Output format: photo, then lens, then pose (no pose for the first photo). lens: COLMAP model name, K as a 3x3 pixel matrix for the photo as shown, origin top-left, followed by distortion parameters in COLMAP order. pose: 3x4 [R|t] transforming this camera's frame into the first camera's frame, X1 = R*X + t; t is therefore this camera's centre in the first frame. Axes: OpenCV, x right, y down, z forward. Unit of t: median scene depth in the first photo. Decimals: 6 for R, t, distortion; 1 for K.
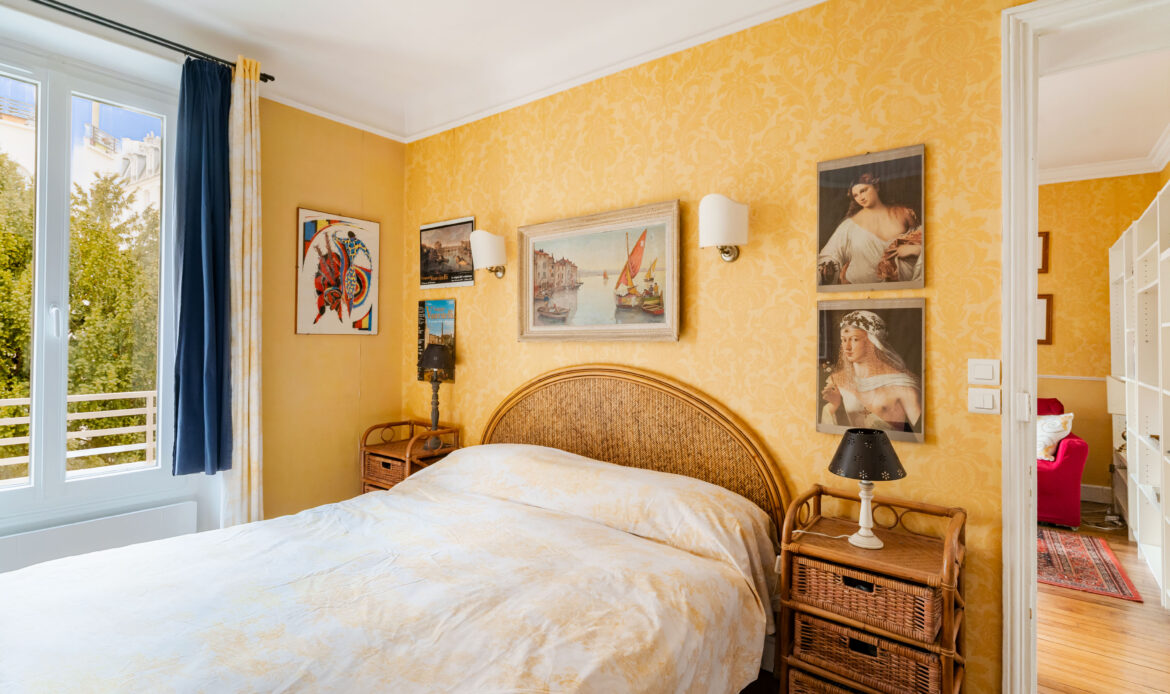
lens RADIAL K [[559.8, 0, 584.7], [0, 559.8, 348.6], [0, 0, 1]] dist [0.002352, 0.000706]
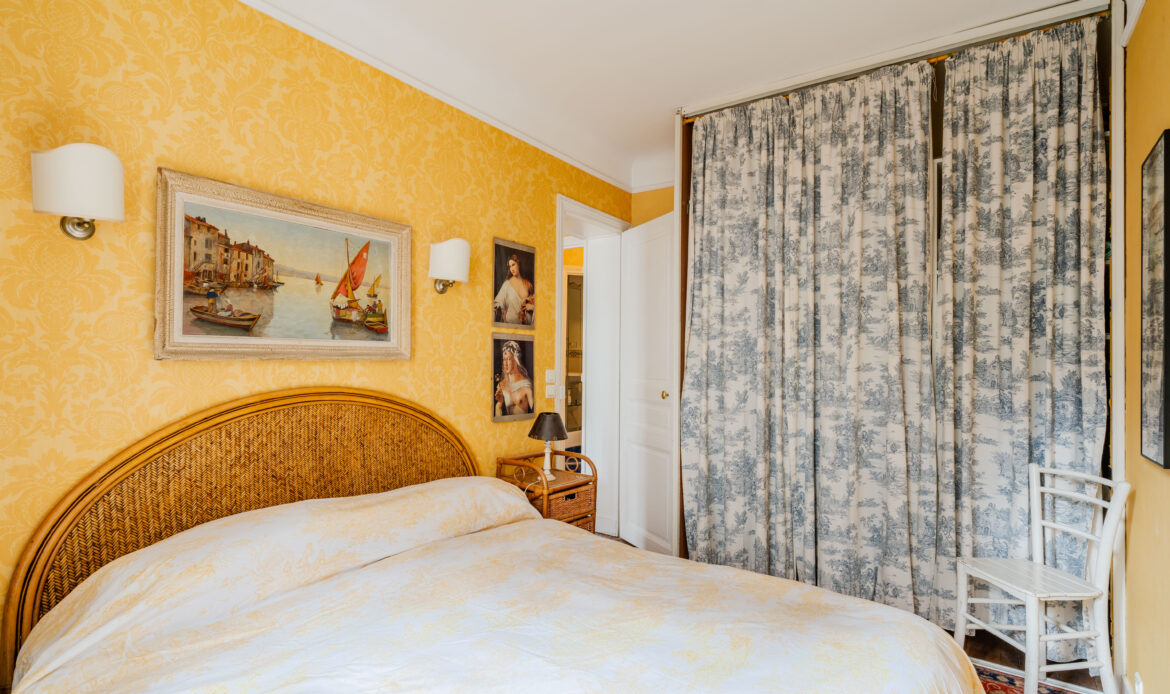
lens RADIAL K [[601.7, 0, 585.0], [0, 601.7, 347.0], [0, 0, 1]] dist [0.001286, 0.000178]
pose [[-0.063922, 0.002975, 0.997950, -0.951094], [-0.015251, 0.999876, -0.003958, -0.036744], [-0.997838, -0.015472, -0.063869, 0.711467]]
